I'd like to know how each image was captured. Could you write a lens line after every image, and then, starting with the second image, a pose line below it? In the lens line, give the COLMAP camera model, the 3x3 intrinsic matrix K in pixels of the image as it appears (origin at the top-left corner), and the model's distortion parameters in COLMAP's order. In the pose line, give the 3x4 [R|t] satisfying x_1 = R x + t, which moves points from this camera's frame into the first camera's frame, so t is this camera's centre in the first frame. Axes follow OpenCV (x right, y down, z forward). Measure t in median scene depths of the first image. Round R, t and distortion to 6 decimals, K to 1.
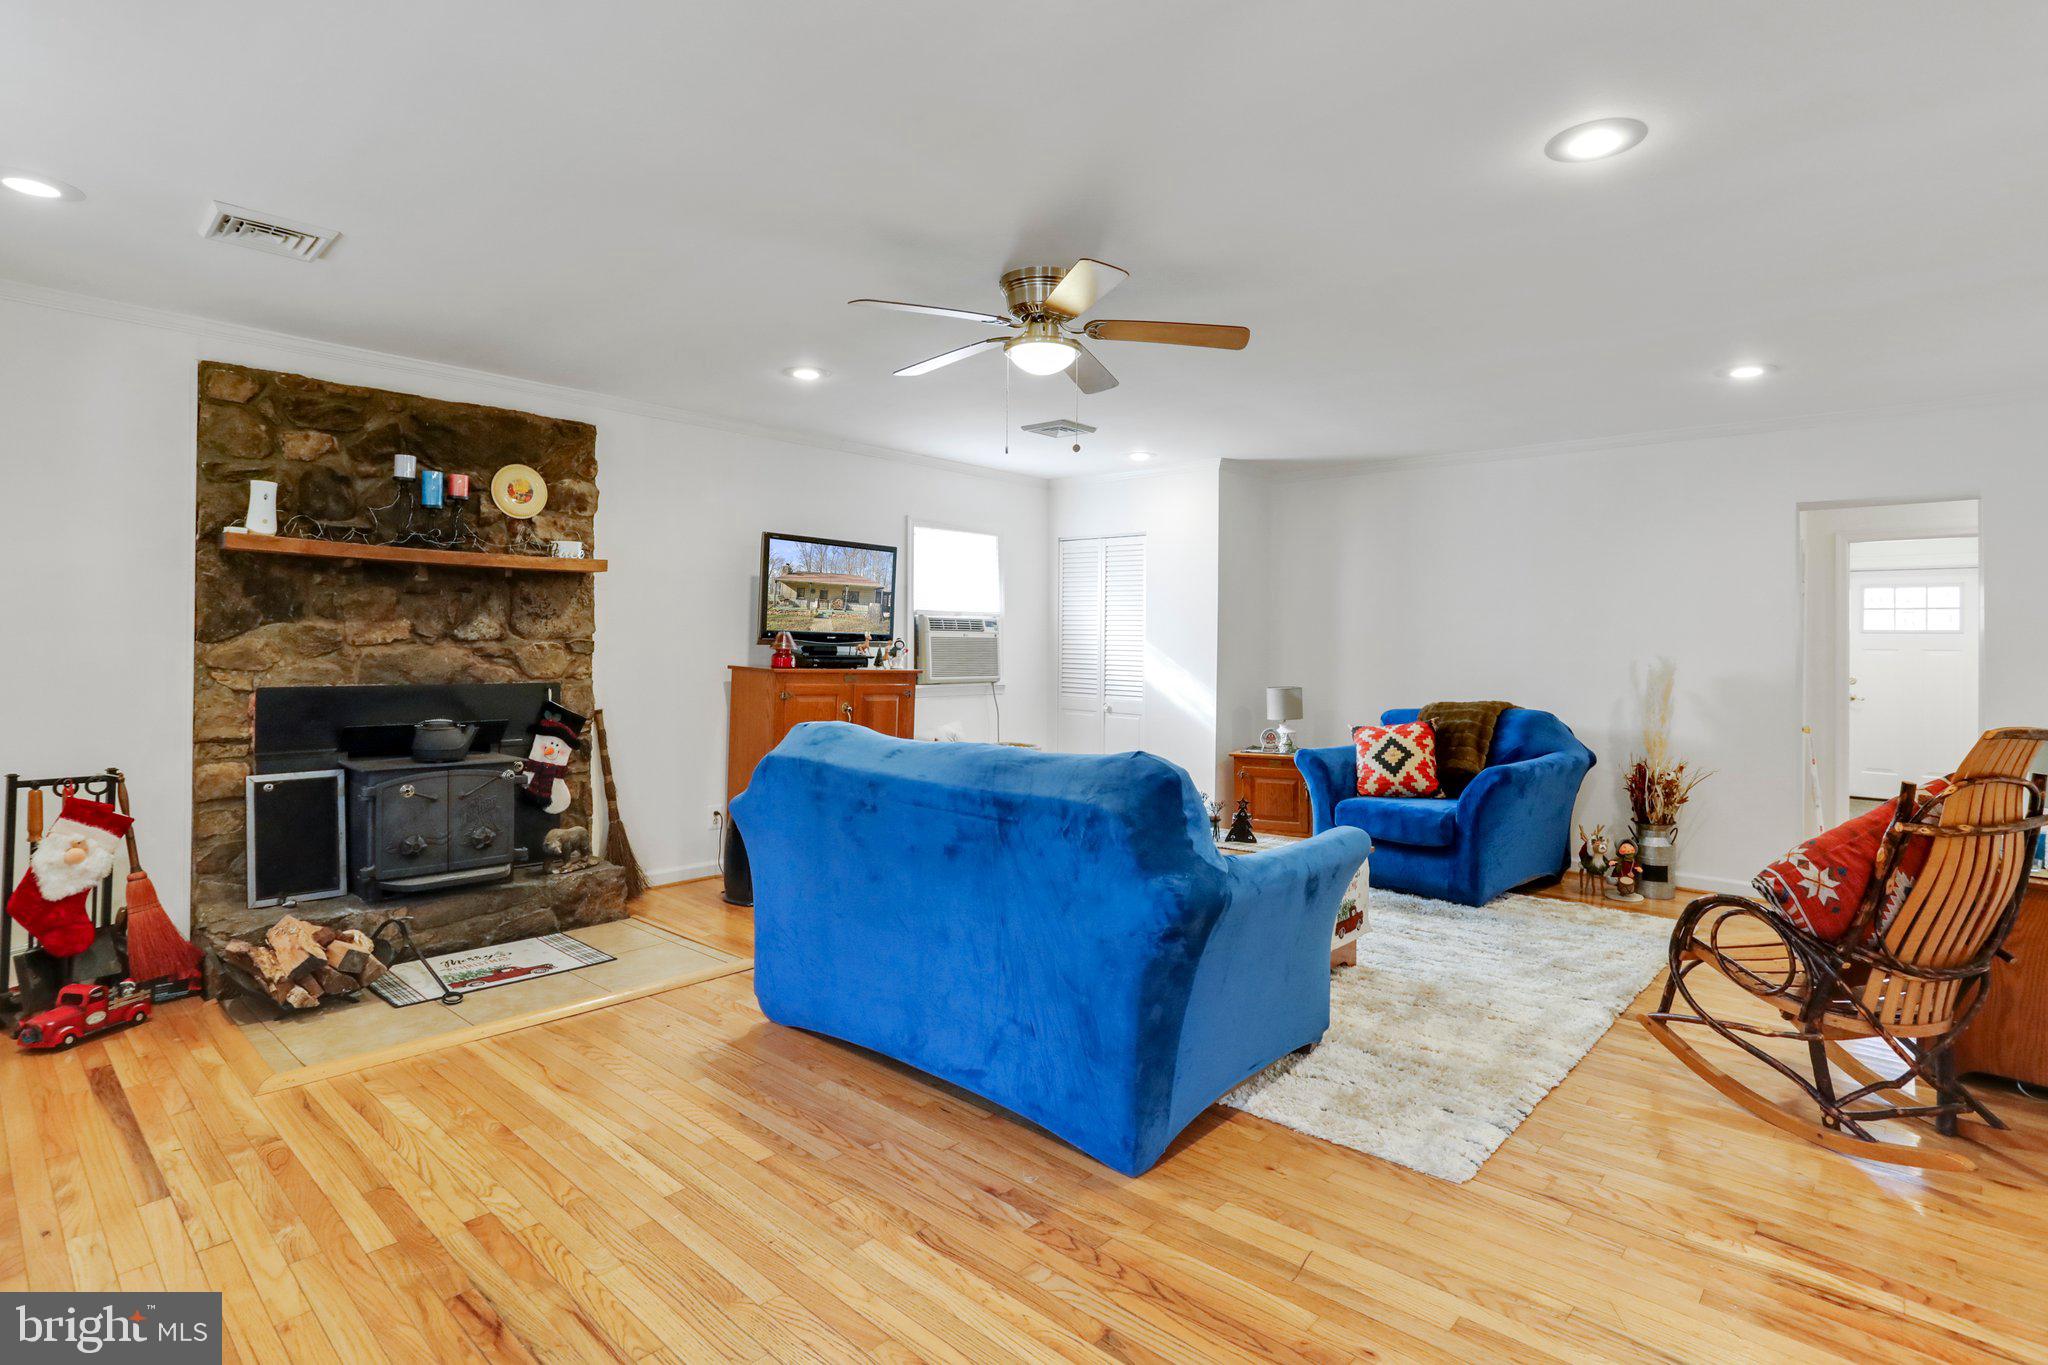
lens RADIAL K [[1018.5, 0, 1037.5], [0, 1018.5, 639.3], [0, 0, 1]] dist [-0.078867, 0.039563]
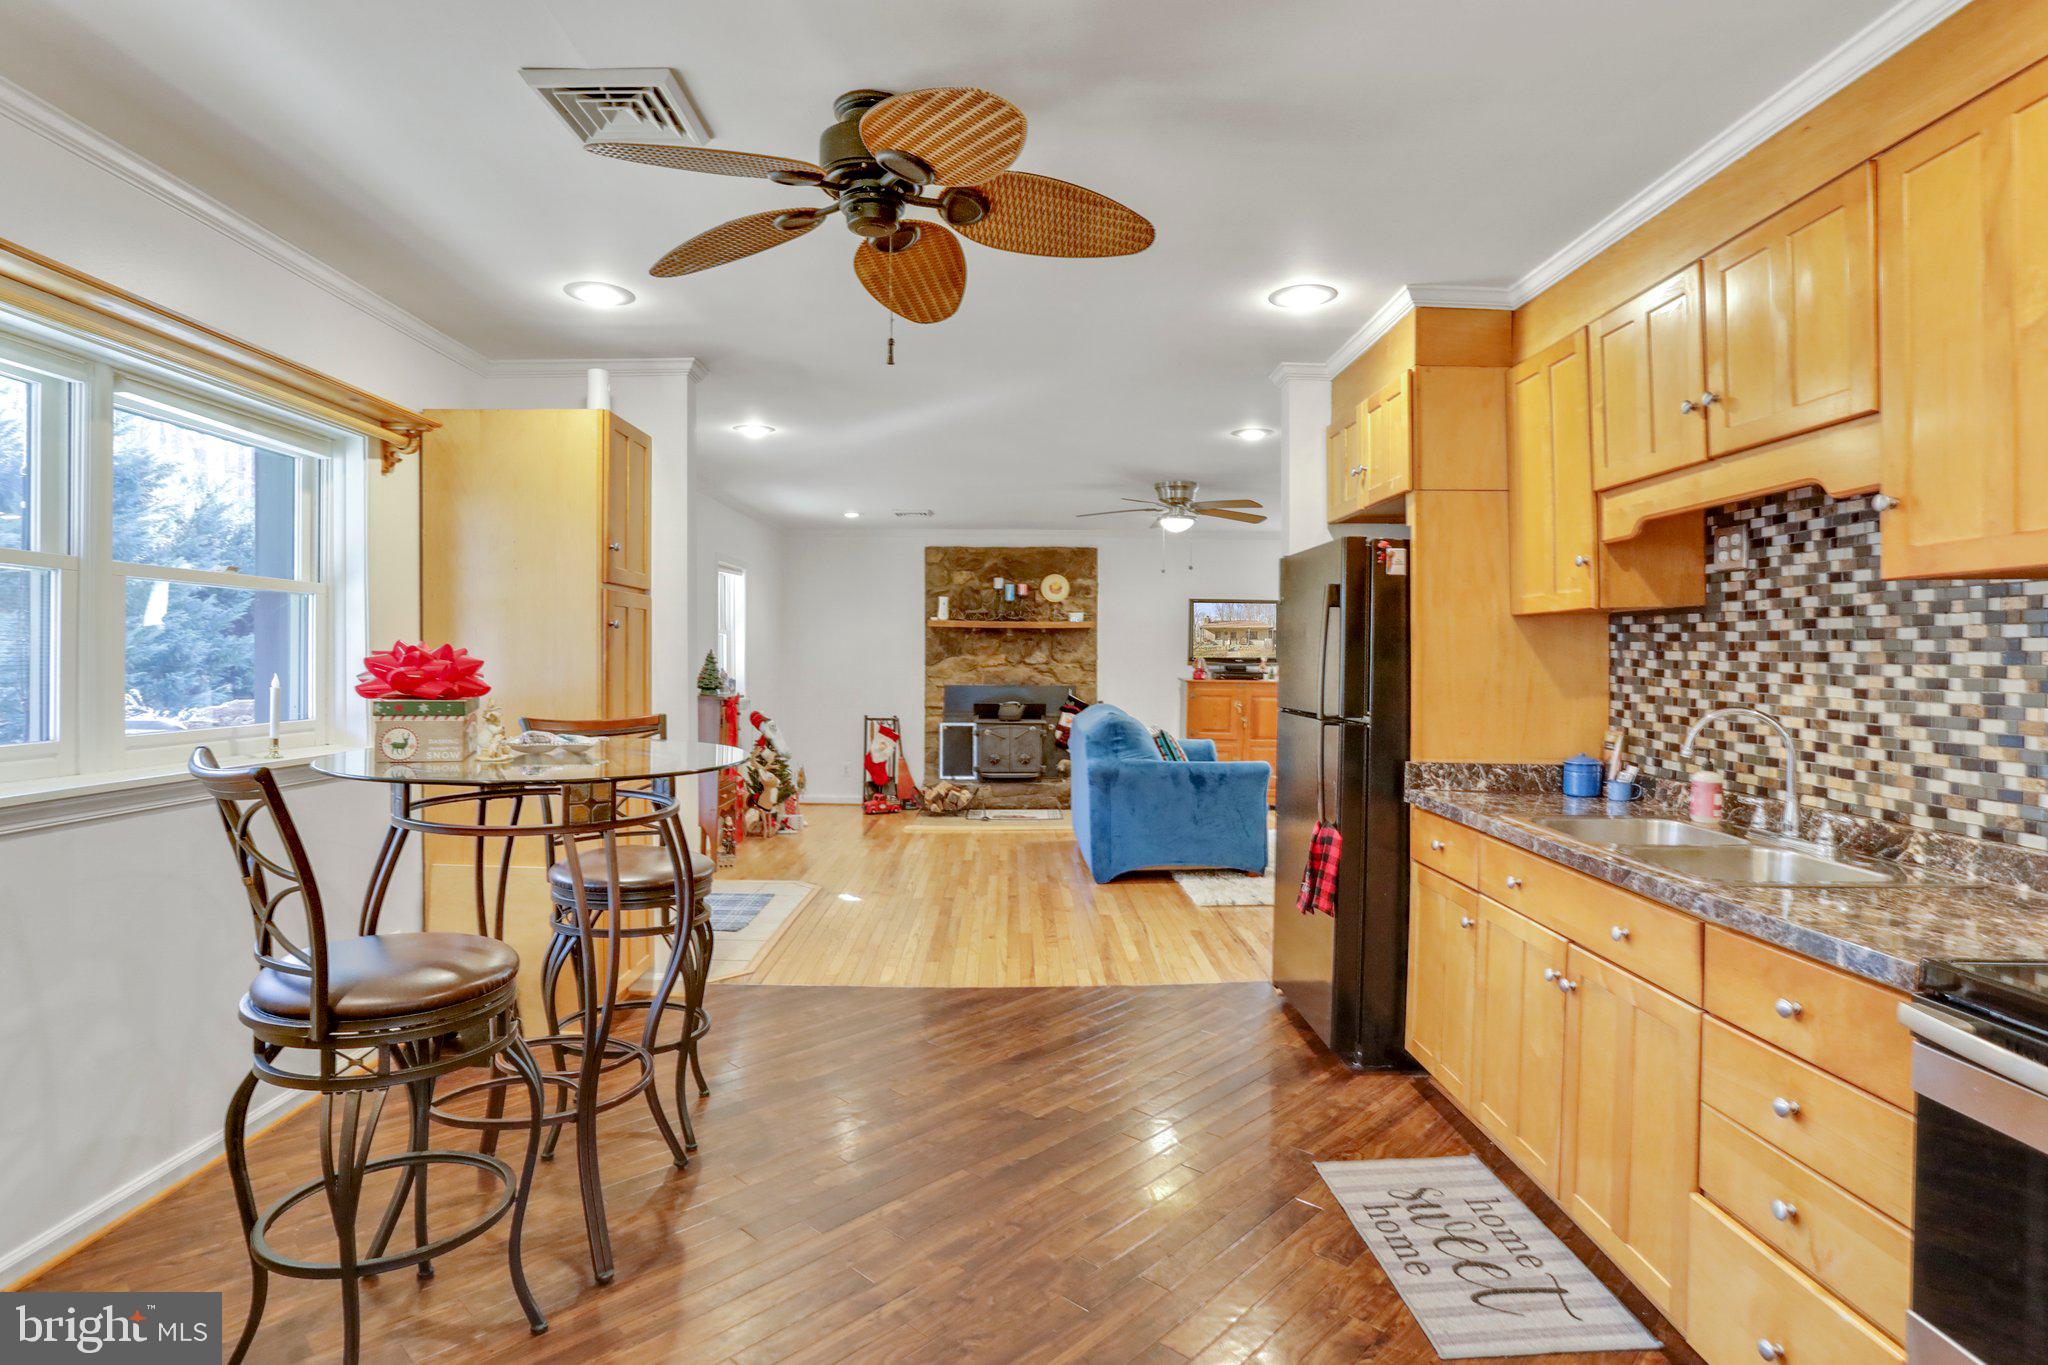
lens RADIAL K [[1070.1, 0, 1024.0], [0, 1070.1, 664.9], [0, 0, 1]] dist [-0.059523, 0.034121]
pose [[0.682253, 0.001824, -0.731114, 1.082973], [0.009062, 0.999899, 0.010951, -0.022539], [0.731060, -0.014097, 0.682167, -0.534558]]
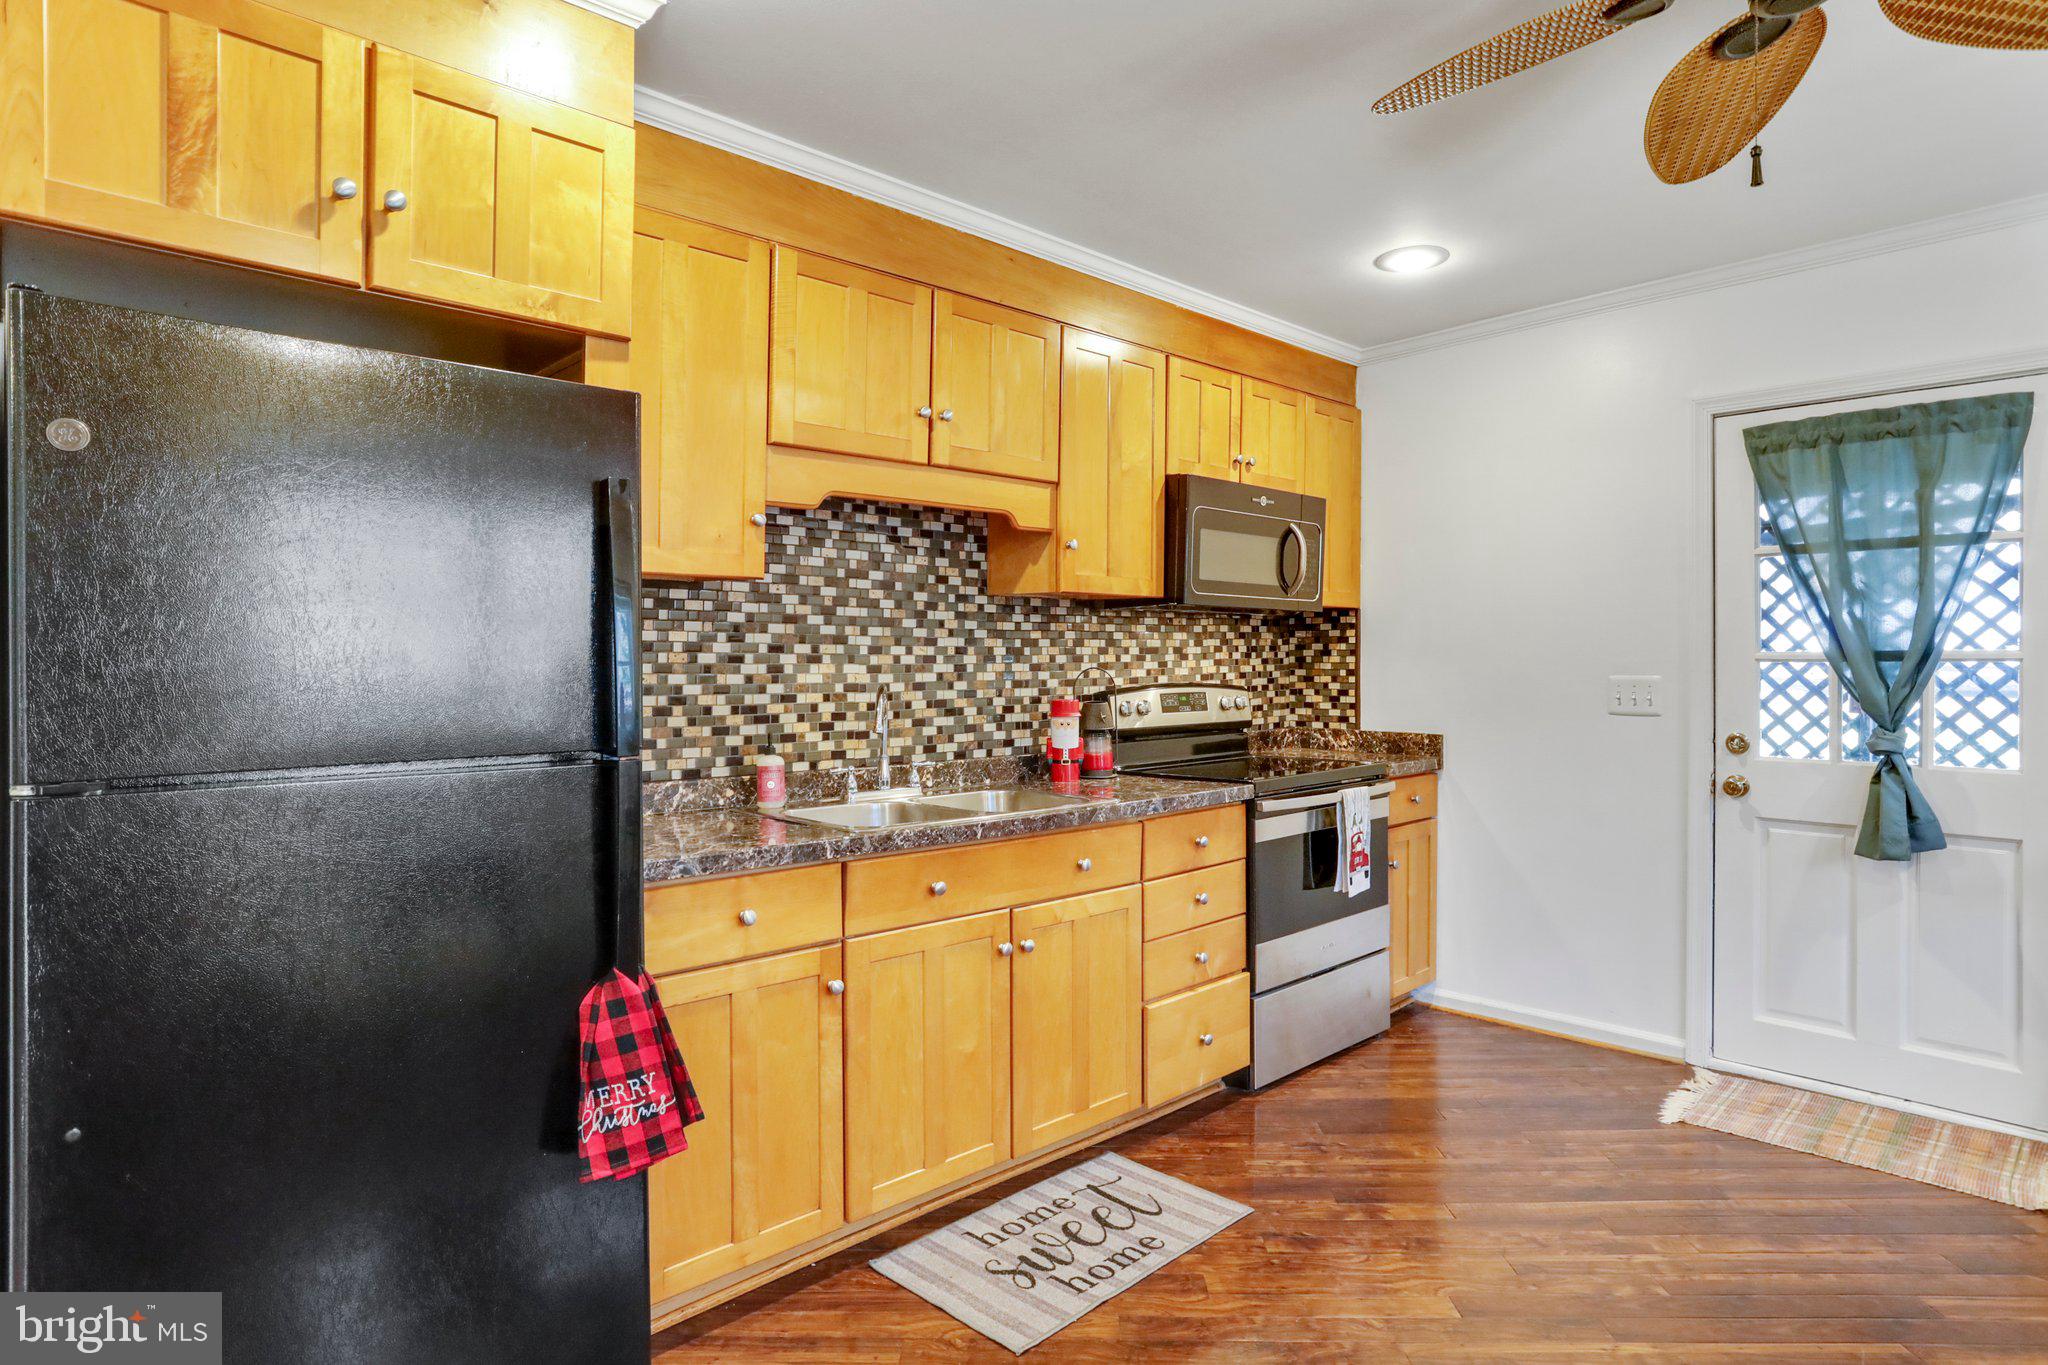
lens RADIAL K [[1126.4, 0, 1026.1], [0, 1126.4, 661.0], [0, 0, 1]] dist [-0.061538, 0.049373]
pose [[0.074943, -0.011215, 0.997125, 0.241878], [-0.011178, 0.999864, 0.012086, -0.012829], [-0.997125, -0.012051, 0.074808, 0.007615]]
